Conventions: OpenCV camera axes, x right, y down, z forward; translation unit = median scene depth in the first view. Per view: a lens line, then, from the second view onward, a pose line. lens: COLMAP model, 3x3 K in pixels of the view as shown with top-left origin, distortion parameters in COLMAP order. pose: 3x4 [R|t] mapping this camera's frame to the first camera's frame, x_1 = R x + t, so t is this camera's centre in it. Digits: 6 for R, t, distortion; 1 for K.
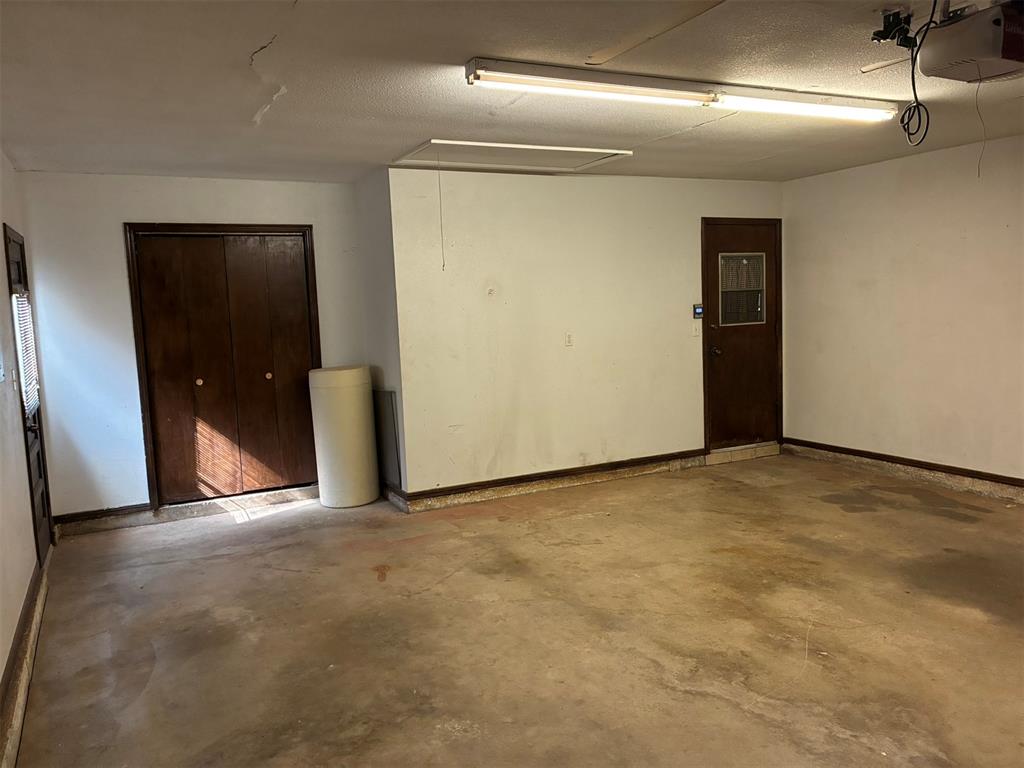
lens RADIAL K [[781.3, 0, 512.7], [0, 781.3, 384.1], [0, 0, 1]] dist [0.034065, -0.036292]
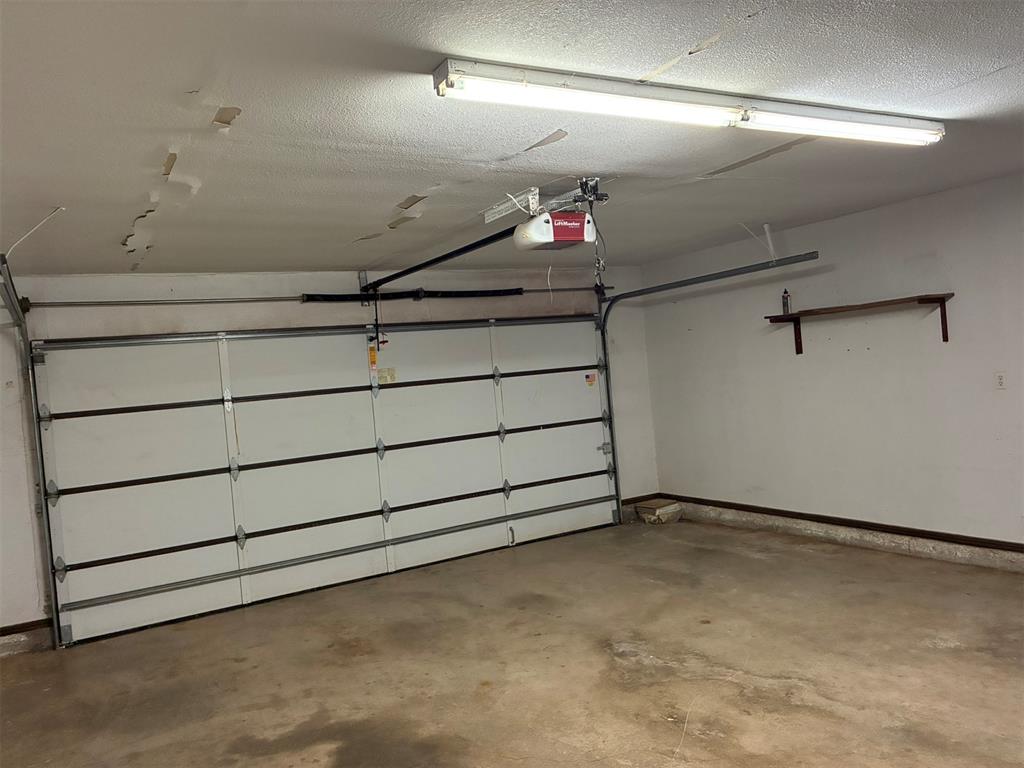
lens RADIAL K [[781.3, 0, 510.8], [0, 781.3, 384.3], [0, 0, 1]] dist [0.034065, -0.036292]
pose [[-0.990472, 0.127040, -0.053168, 0.625579], [0.119134, 0.984067, 0.131981, -0.256794], [0.069088, 0.124389, -0.989825, 2.023254]]
